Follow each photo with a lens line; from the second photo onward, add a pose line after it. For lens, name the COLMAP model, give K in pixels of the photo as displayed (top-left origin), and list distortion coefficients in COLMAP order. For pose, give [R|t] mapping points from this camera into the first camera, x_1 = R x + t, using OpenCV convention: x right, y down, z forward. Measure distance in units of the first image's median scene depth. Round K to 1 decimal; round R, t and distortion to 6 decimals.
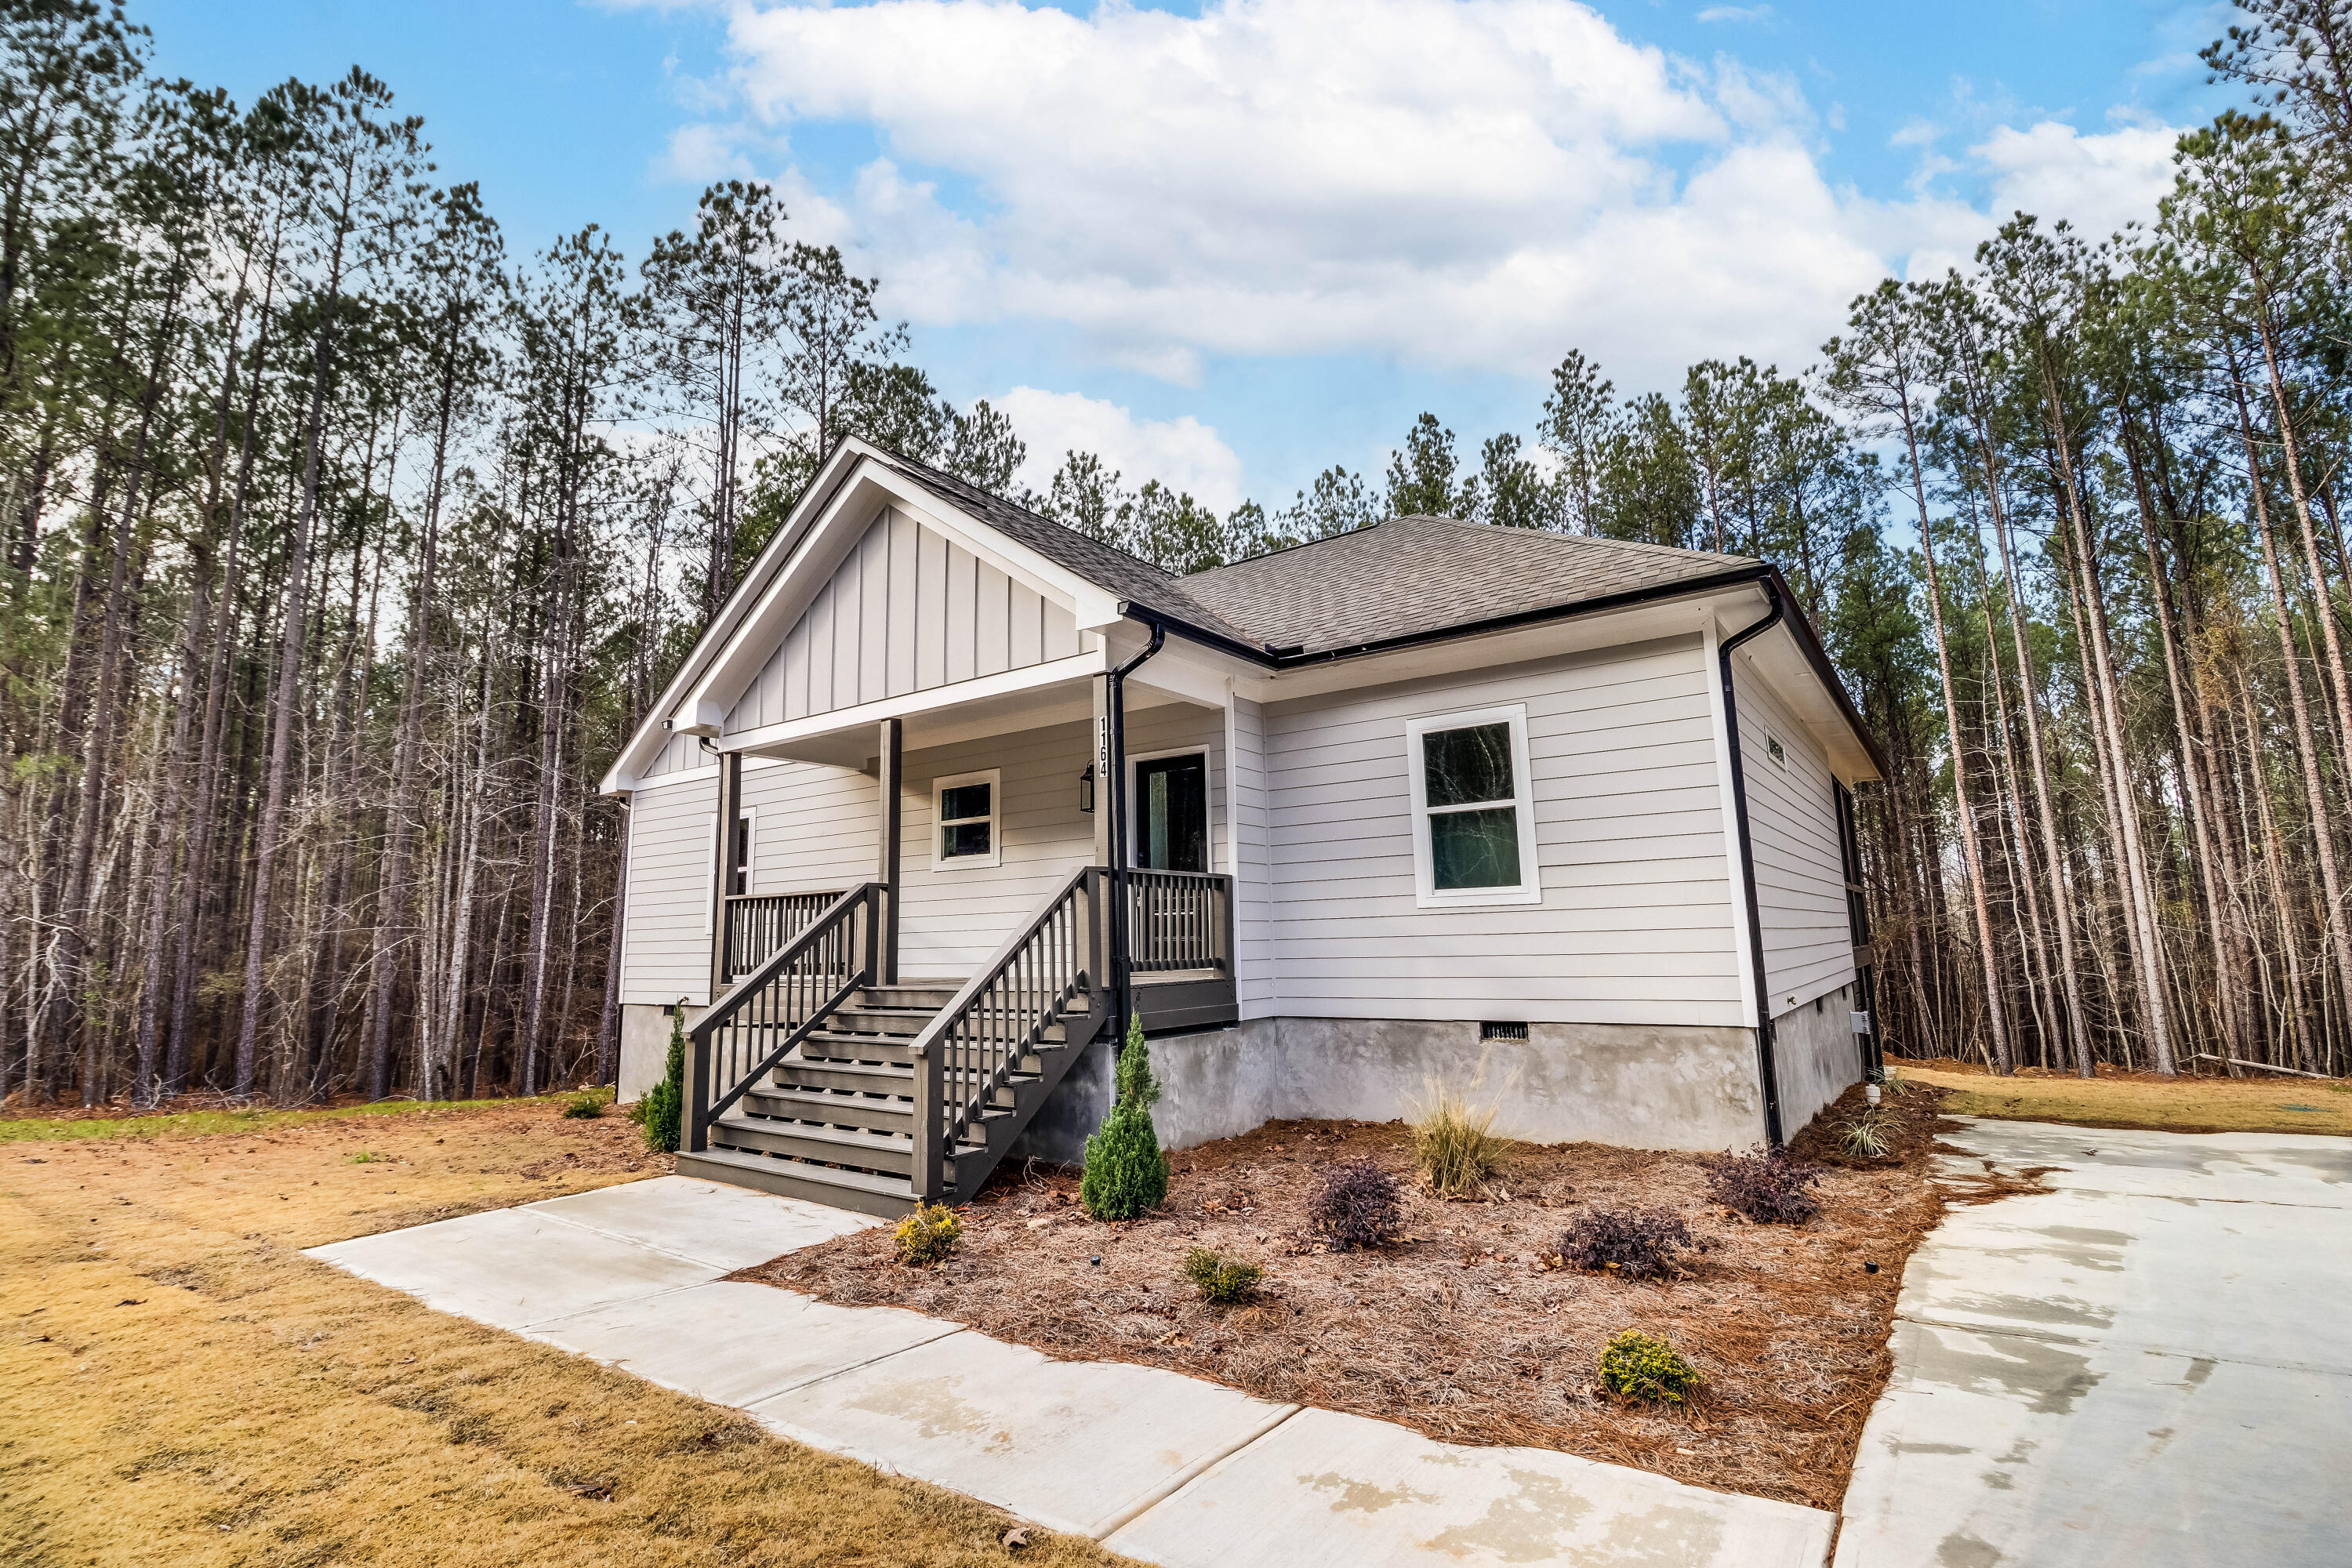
lens RADIAL K [[1084.2, 0, 1172.8], [0, 1084.2, 759.9], [0, 0, 1]] dist [0.000649, -0.014179]
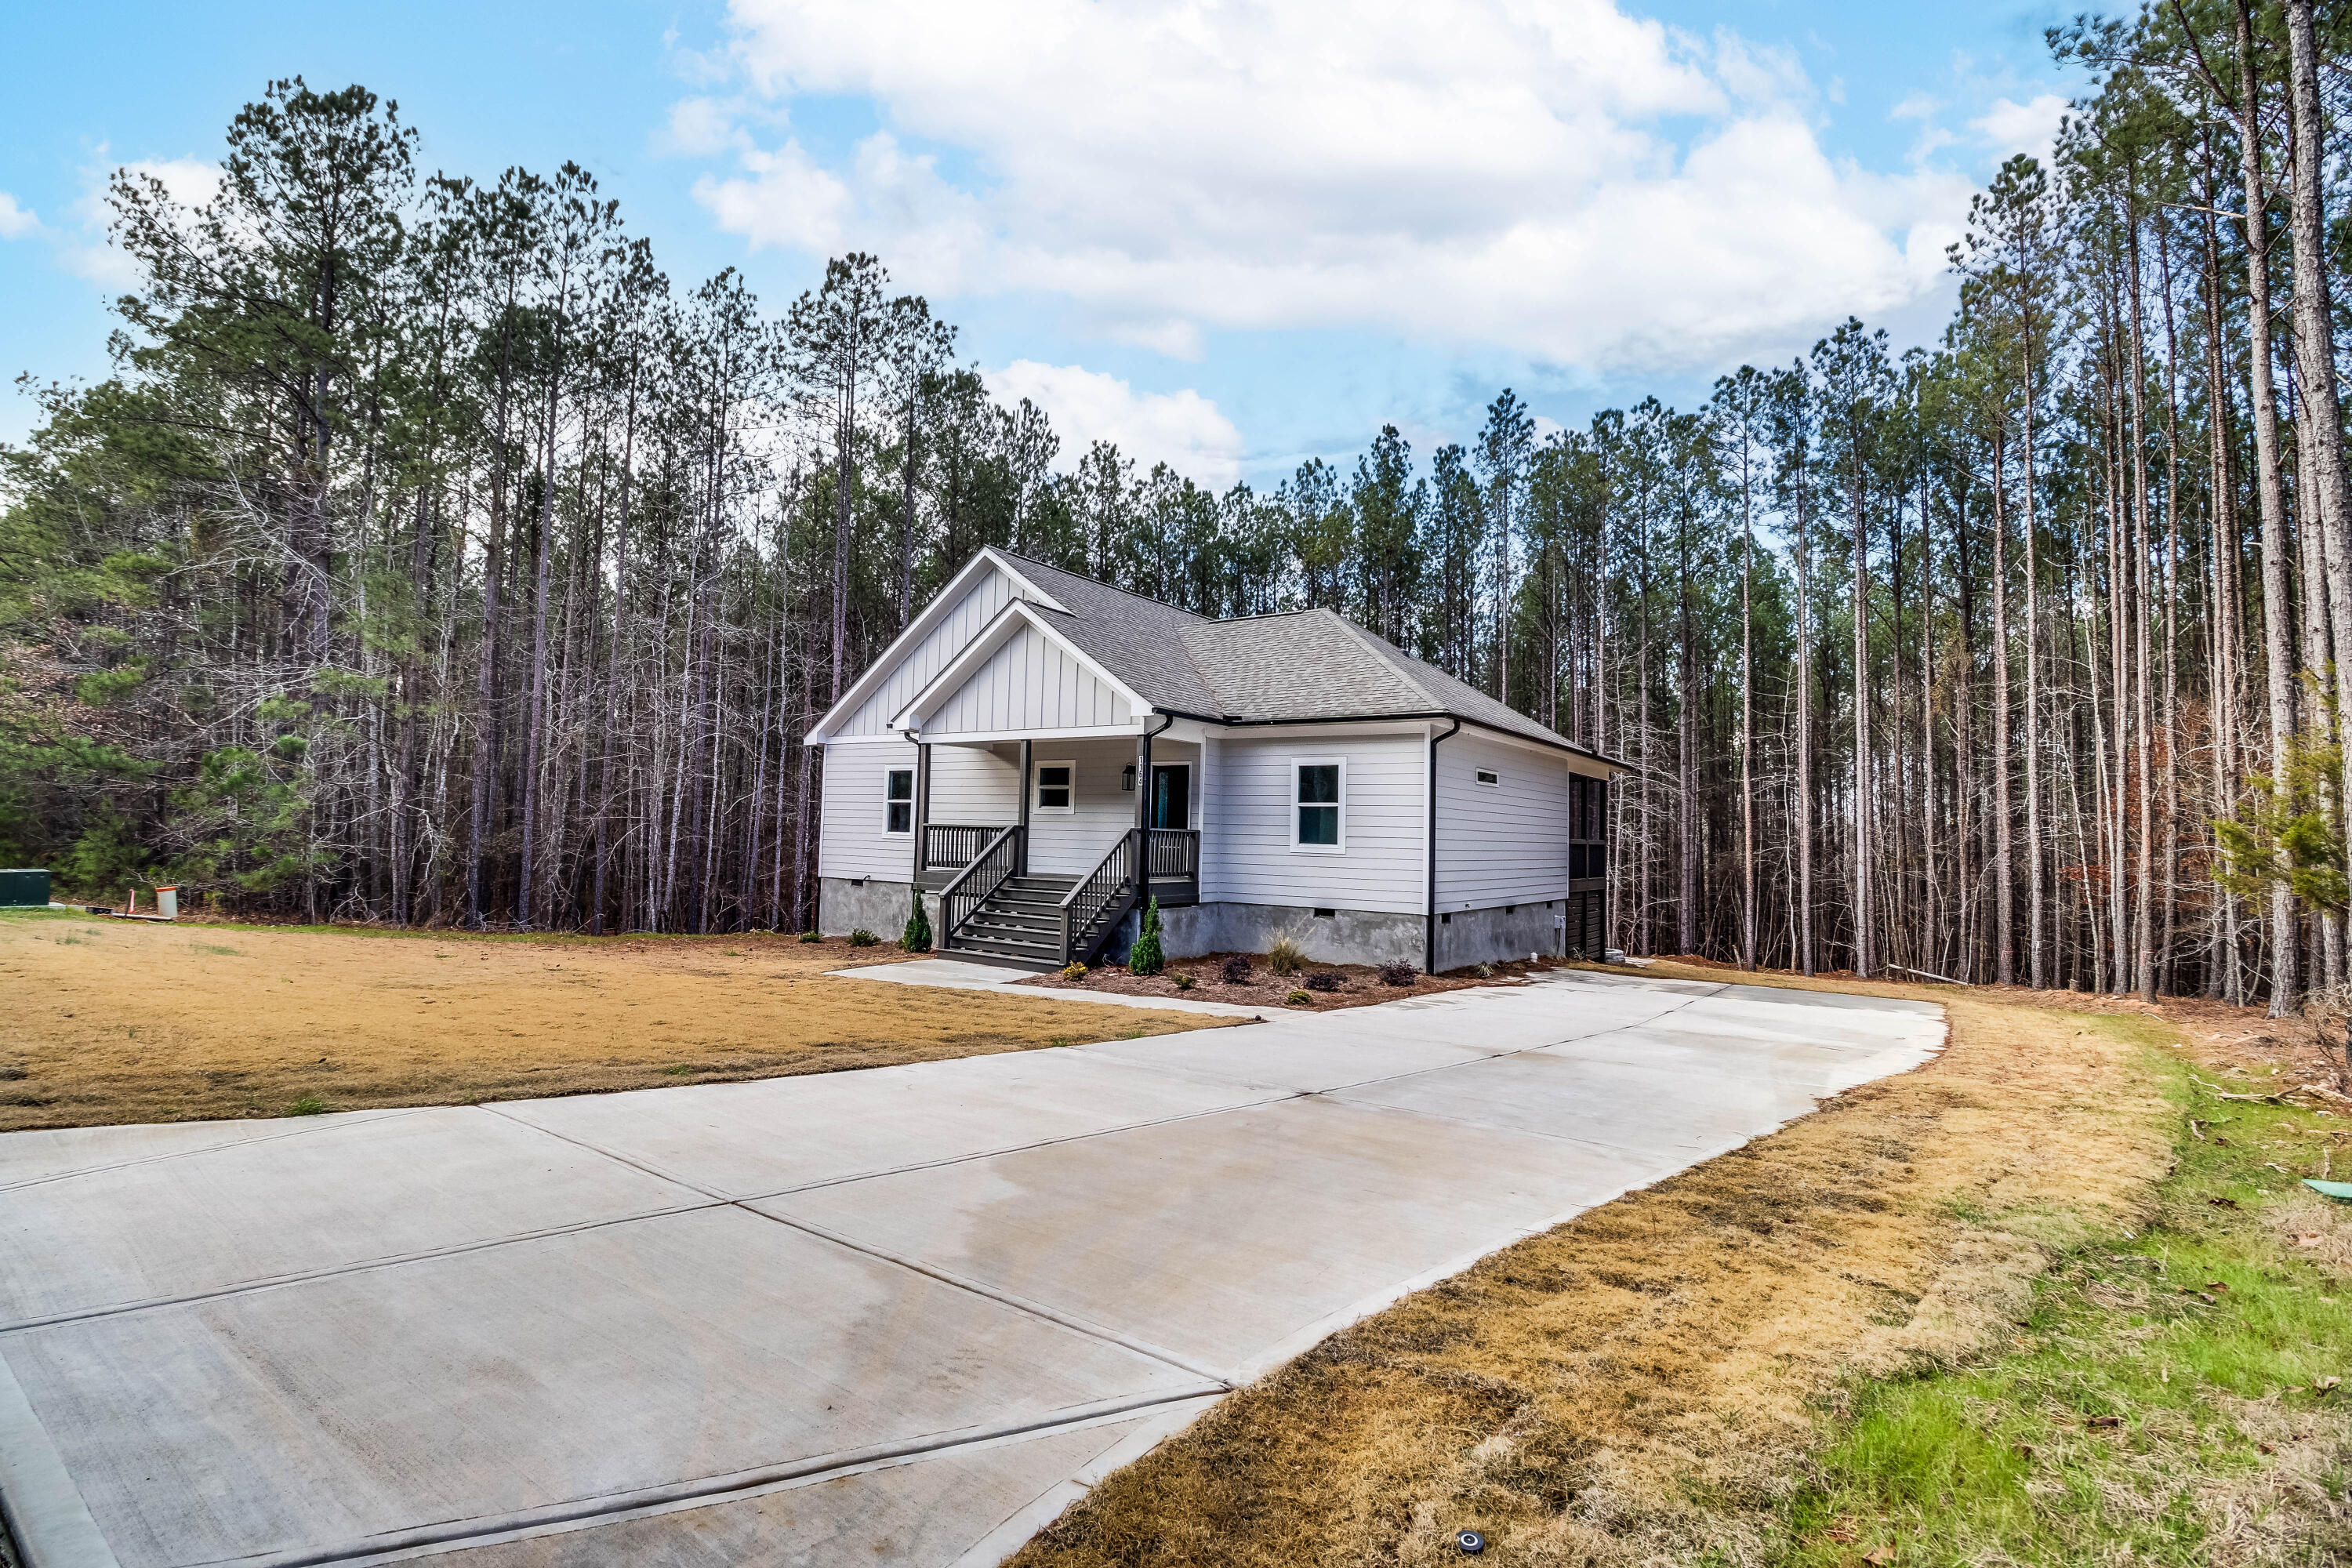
lens RADIAL K [[1084.2, 0, 1172.8], [0, 1084.2, 759.9], [0, 0, 1]] dist [0.000649, -0.014179]
pose [[0.998754, 0.048094, 0.013350, -0.015128], [-0.049181, 0.993889, 0.098826, -0.120898], [-0.008515, -0.099360, 0.995015, -0.536302]]
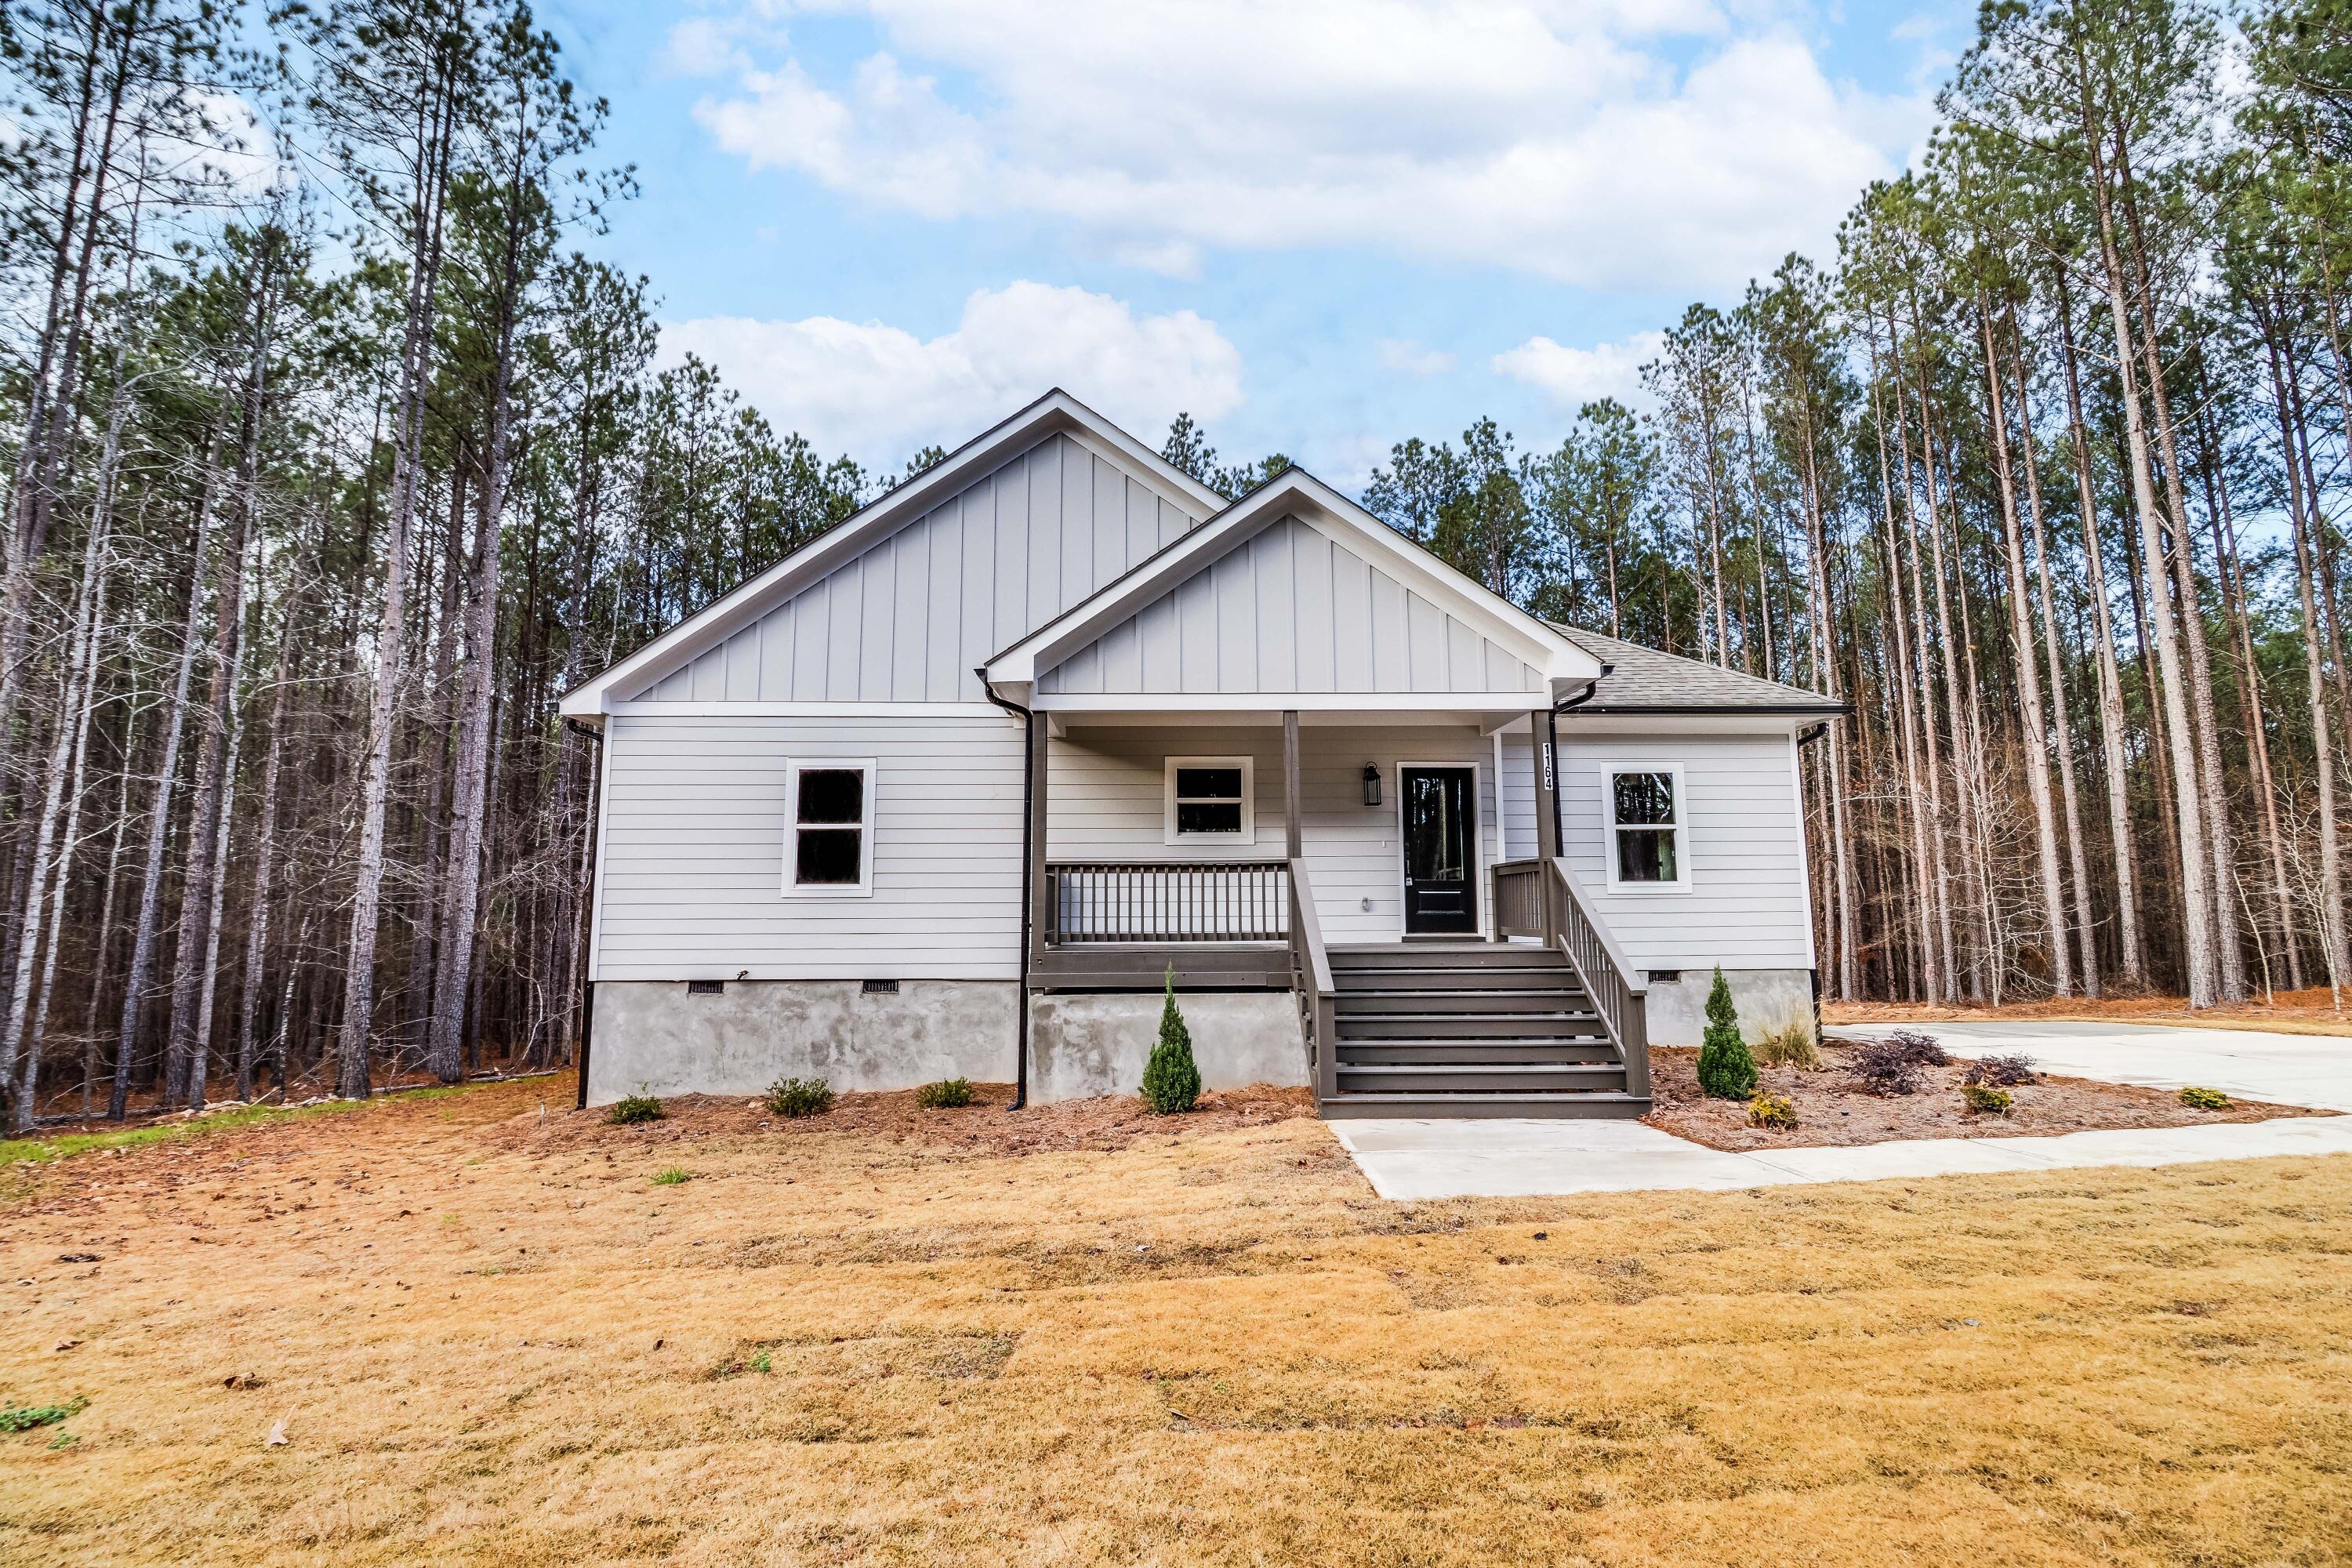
lens RADIAL K [[1084.2, 0, 1172.8], [0, 1084.2, 759.9], [0, 0, 1]] dist [0.000649, -0.014179]
pose [[0.798420, 0.095734, 0.594441, -0.600092], [-0.112856, 0.993576, -0.008432, 0.019948], [-0.591429, -0.060354, 0.804095, 0.105875]]
